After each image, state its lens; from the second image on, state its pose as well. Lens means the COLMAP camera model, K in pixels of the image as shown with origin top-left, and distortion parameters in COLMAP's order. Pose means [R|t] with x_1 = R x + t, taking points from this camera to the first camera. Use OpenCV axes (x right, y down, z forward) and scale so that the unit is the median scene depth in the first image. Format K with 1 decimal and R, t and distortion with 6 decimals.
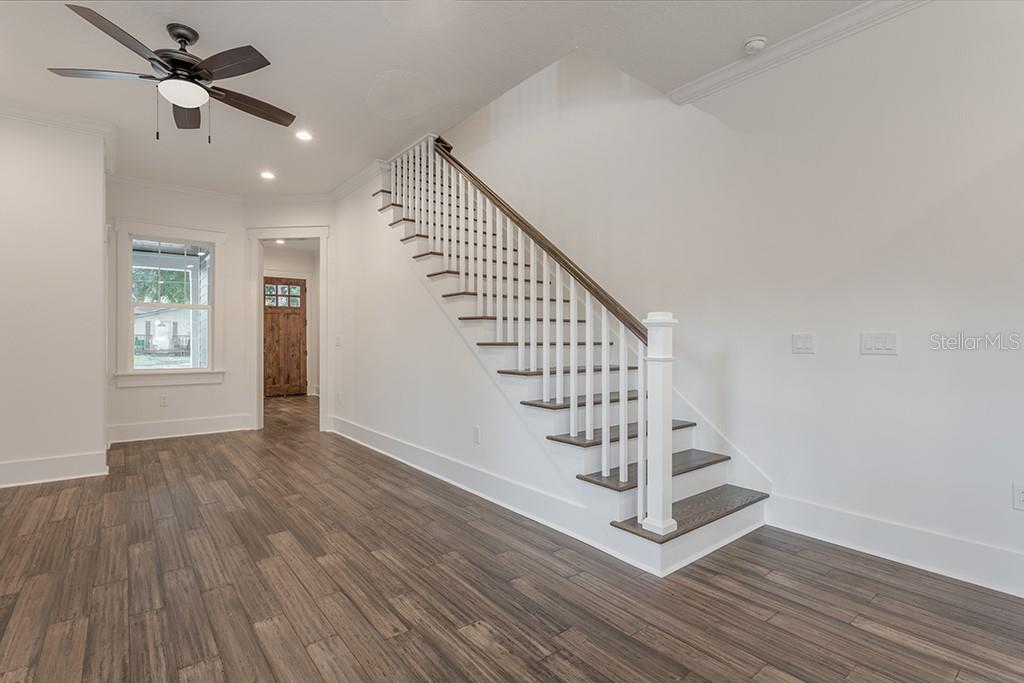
lens RADIAL K [[495.5, 0, 523.9], [0, 495.5, 338.7], [0, 0, 1]] dist [-0.001845, -0.000568]
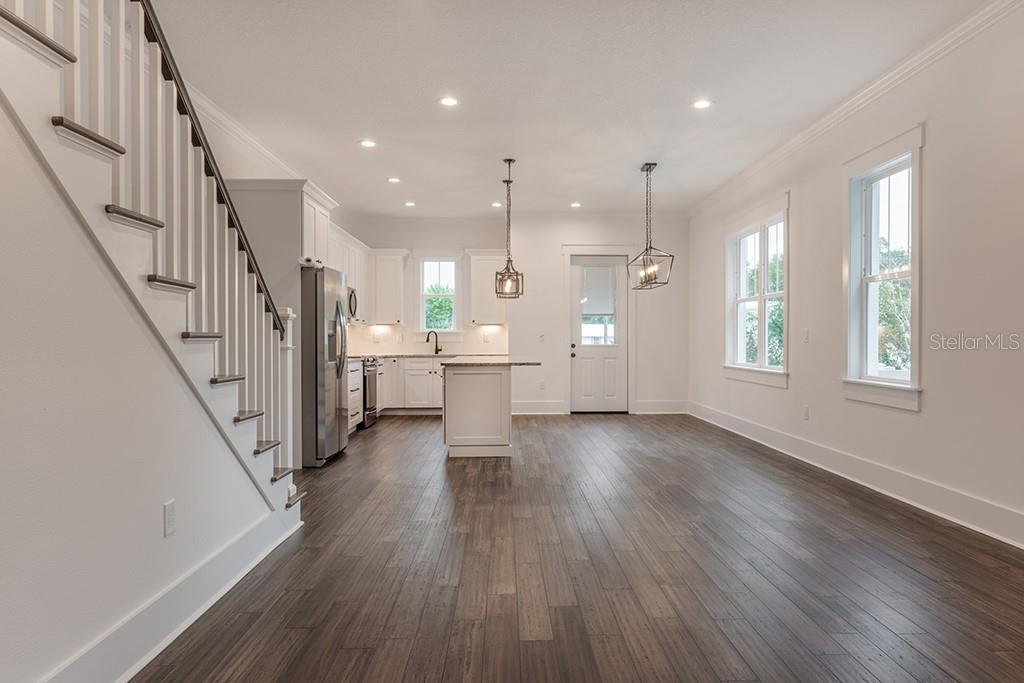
lens RADIAL K [[722.6, 0, 512.0], [0, 722.6, 341.5], [0, 0, 1]] dist [0.000814, -0.002881]
pose [[-0.783898, -0.004171, 0.620875, -1.165318], [-0.003604, 0.999991, 0.002167, 0.022476], [-0.620879, -0.000539, -0.783906, 1.952407]]
